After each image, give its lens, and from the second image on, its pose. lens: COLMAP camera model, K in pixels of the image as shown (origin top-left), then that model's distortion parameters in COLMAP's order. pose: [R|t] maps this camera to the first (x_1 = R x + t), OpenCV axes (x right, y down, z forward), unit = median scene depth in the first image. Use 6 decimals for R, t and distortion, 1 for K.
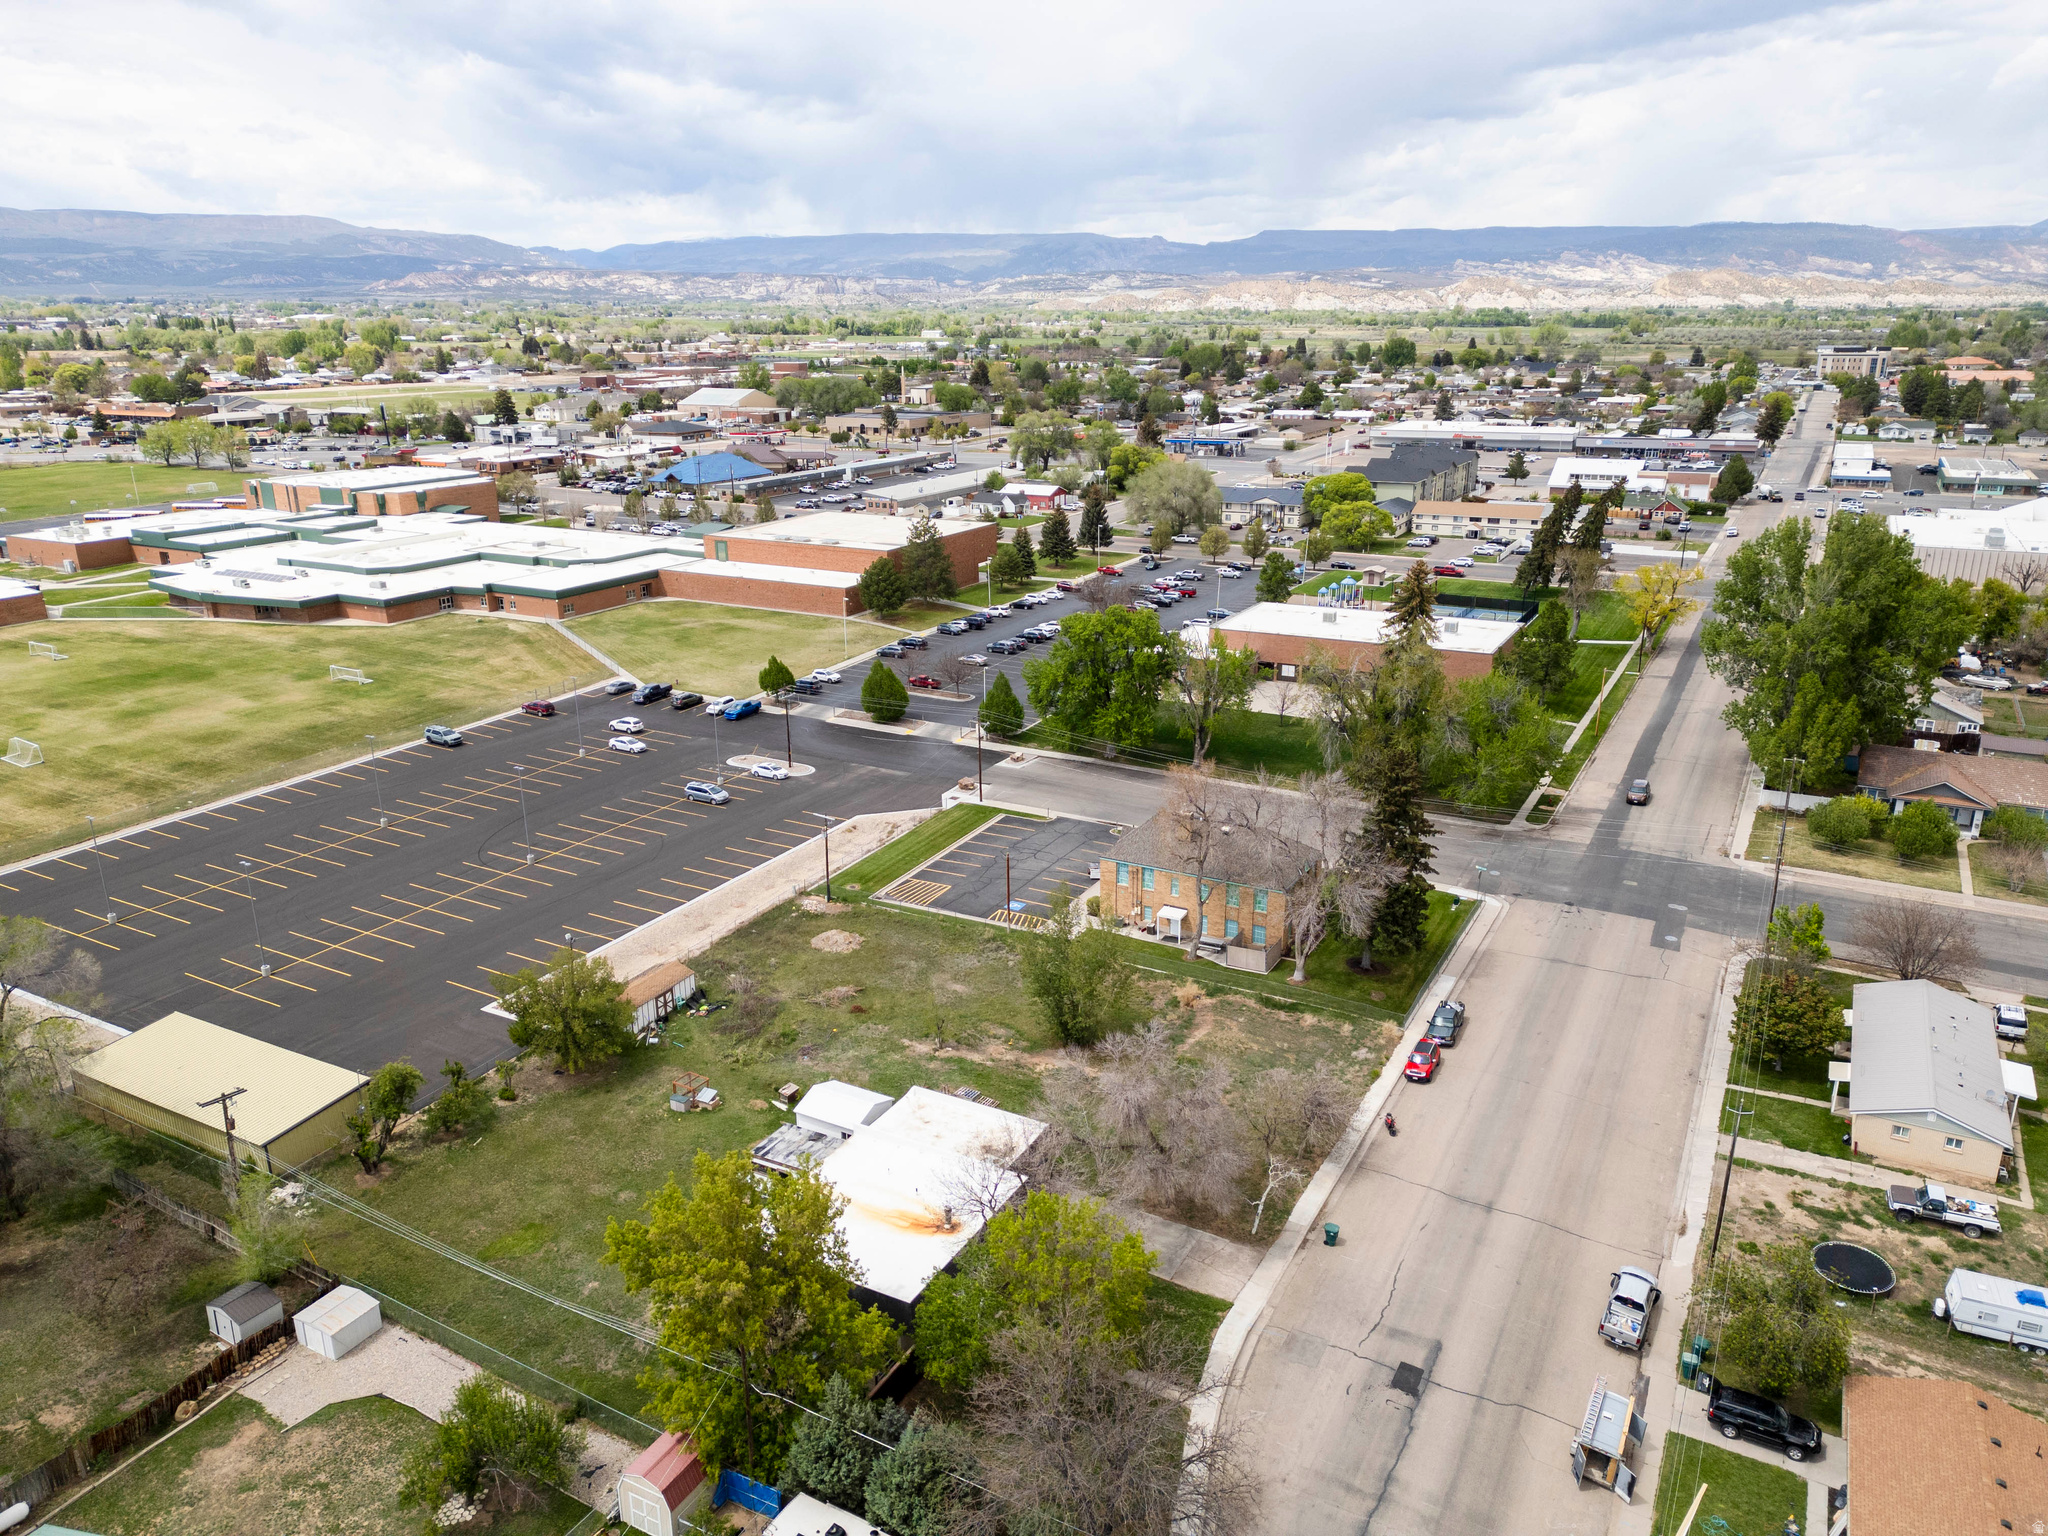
lens RADIAL K [[1425.5, 0, 1031.4], [0, 1425.5, 775.4], [0, 0, 1]] dist [0.080234, -0.071853]
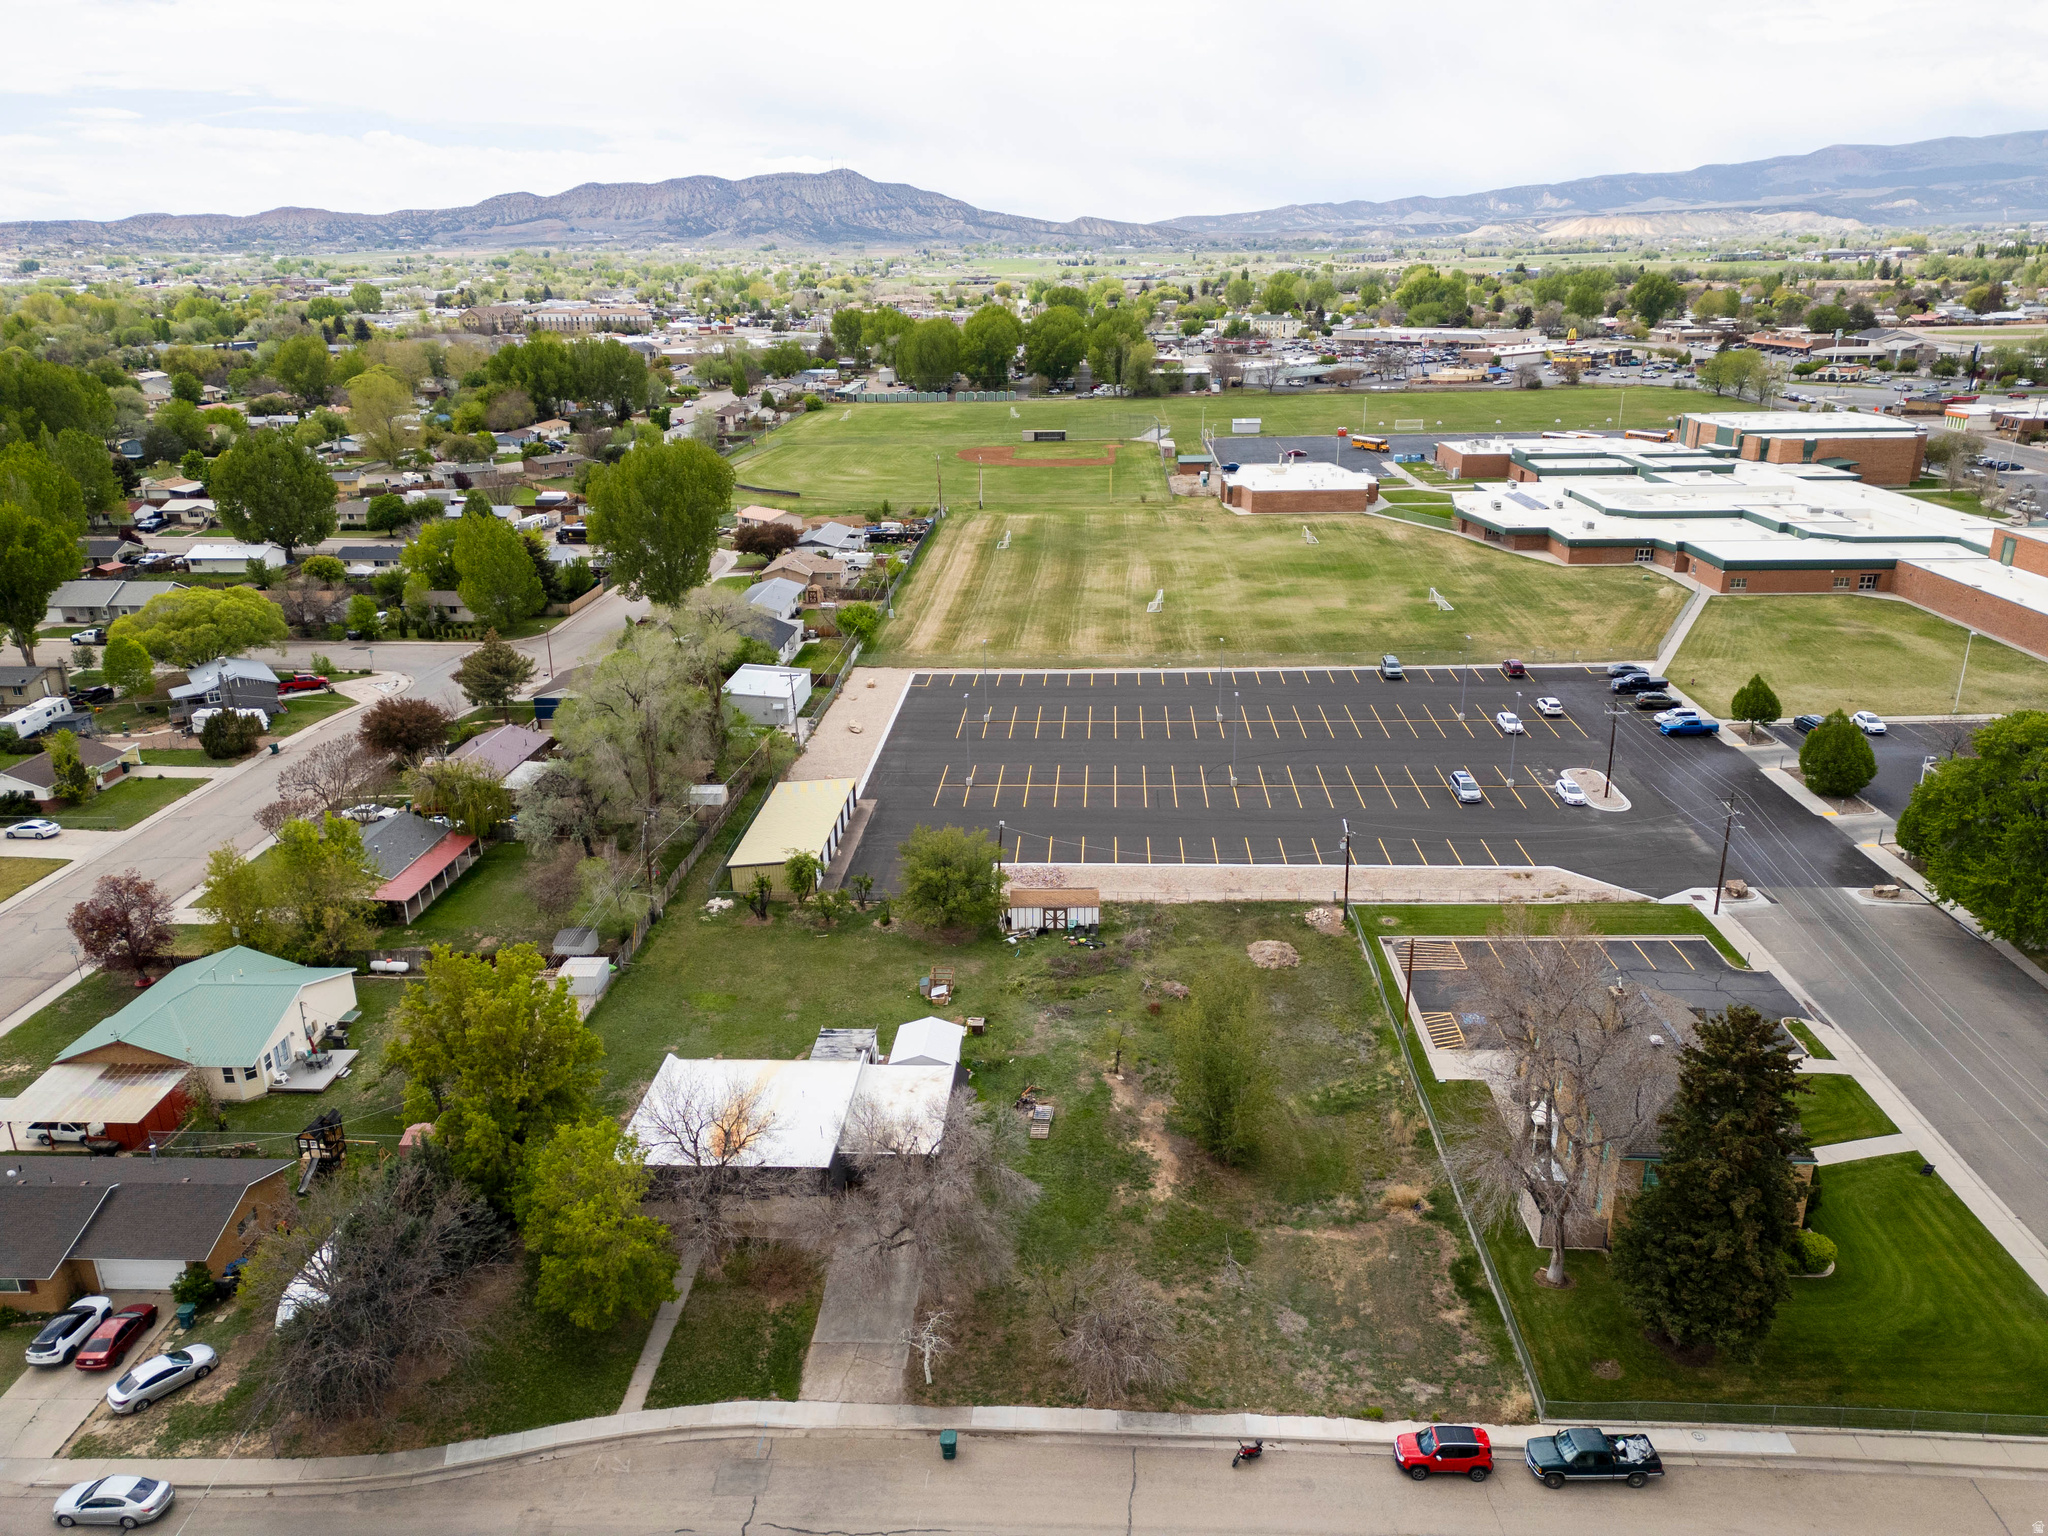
lens RADIAL K [[1425.5, 0, 1022.8], [0, 1425.5, 768.6], [0, 0, 1]] dist [0.080234, -0.071853]
pose [[0.434982, 0.301476, -0.848471, 0.432550], [-0.267309, 0.943041, 0.198039, -0.107571], [0.859847, 0.140660, 0.490793, 0.330760]]
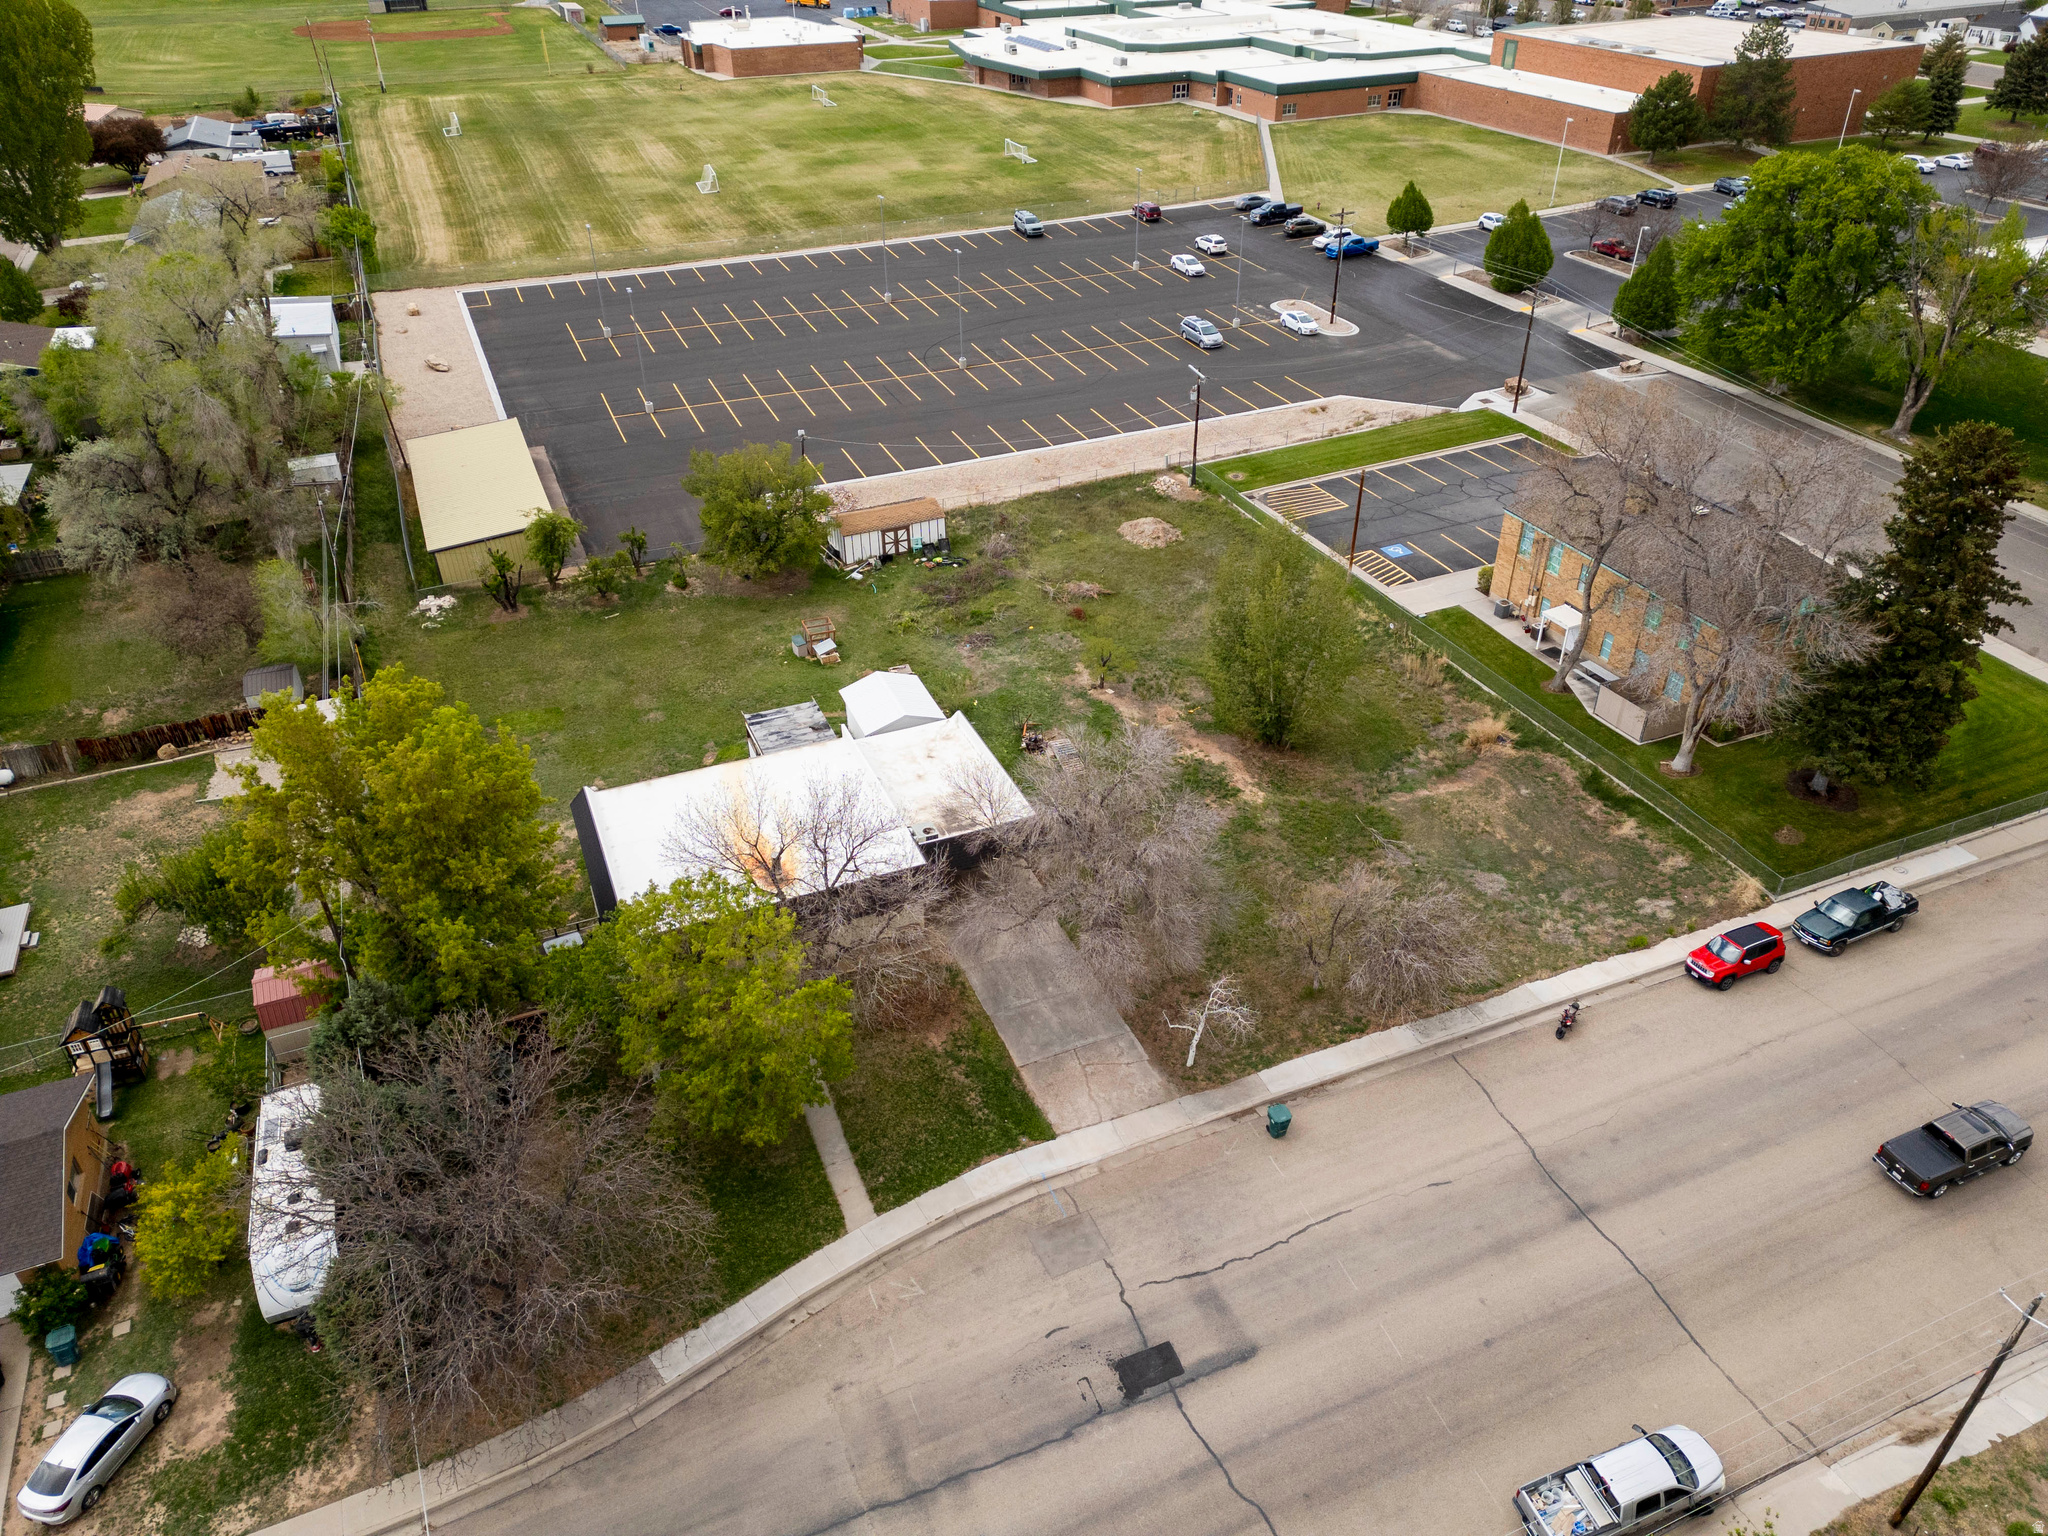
lens RADIAL K [[1425.5, 0, 1026.1], [0, 1425.5, 775.1], [0, 0, 1]] dist [0.080234, -0.071853]
pose [[0.784875, 0.344015, -0.515388, 0.219136], [-0.187770, 0.924669, 0.331254, -0.007740], [0.590520, -0.163219, 0.790345, 0.252042]]
